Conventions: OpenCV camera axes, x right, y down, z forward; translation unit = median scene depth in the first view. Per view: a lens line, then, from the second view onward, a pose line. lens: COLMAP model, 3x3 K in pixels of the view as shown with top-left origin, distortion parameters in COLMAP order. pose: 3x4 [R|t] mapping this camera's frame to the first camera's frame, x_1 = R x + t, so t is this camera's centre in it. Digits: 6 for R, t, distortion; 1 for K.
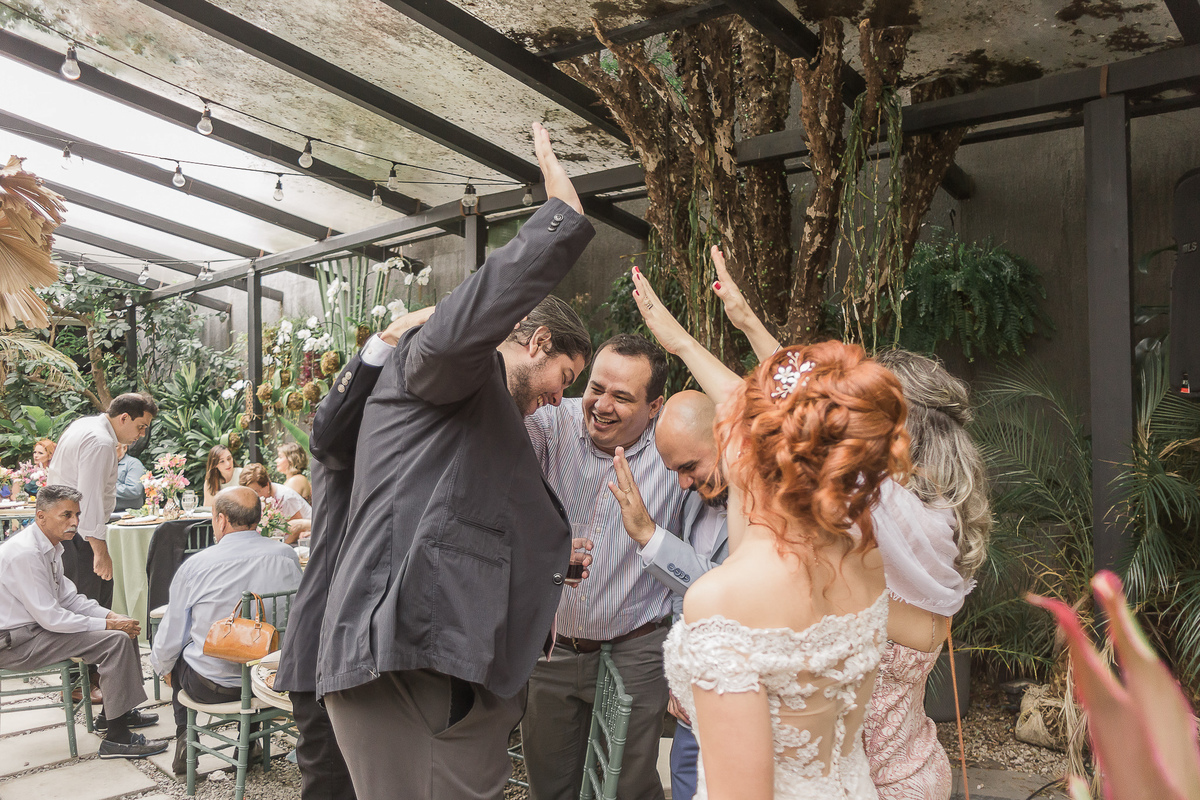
lens RADIAL K [[950.5, 0, 616.1], [0, 950.5, 396.6], [0, 0, 1]] dist [-0.132778, 0.117800]
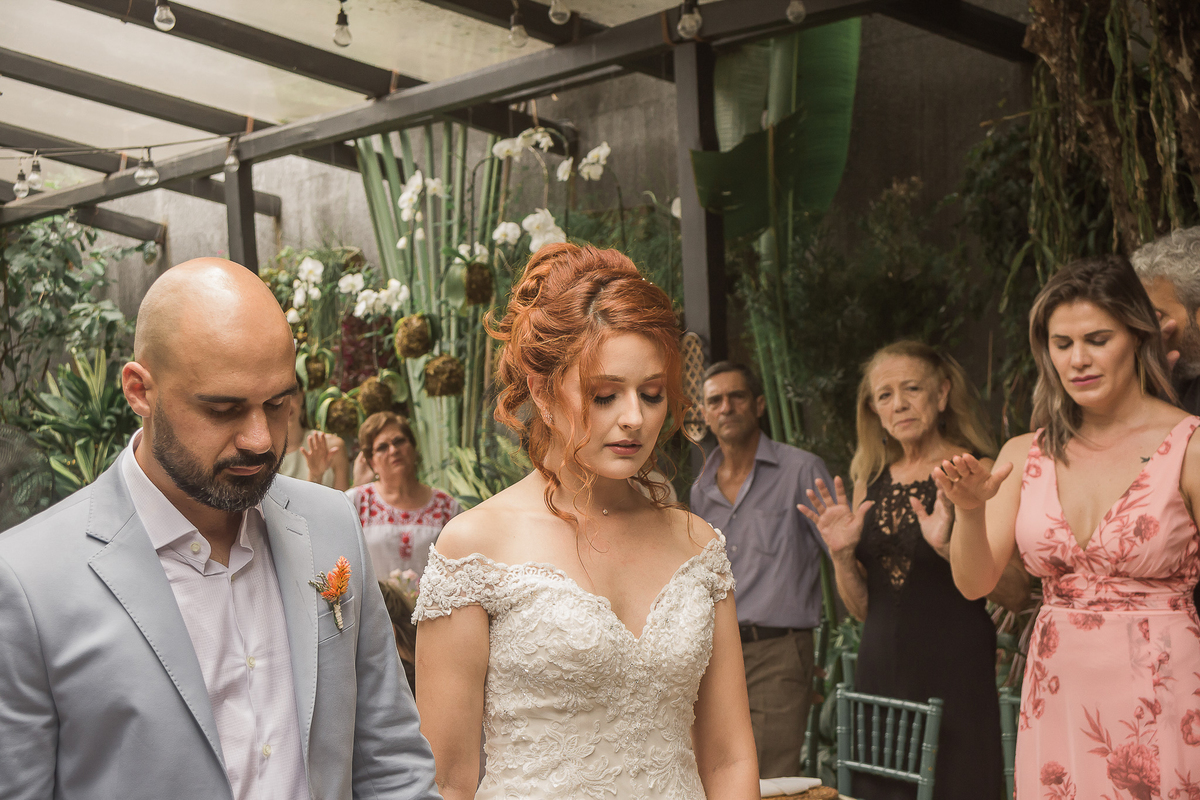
lens RADIAL K [[2356.2, 0, 600.0], [0, 2356.2, 400.0], [0, 0, 1]] dist [0.359712, 0.296789]
pose [[0.986733, -0.044409, -0.156158, -0.002393], [0.044508, 0.999005, -0.002860, 0.005969], [0.156129, -0.004128, 0.987728, -0.247232]]
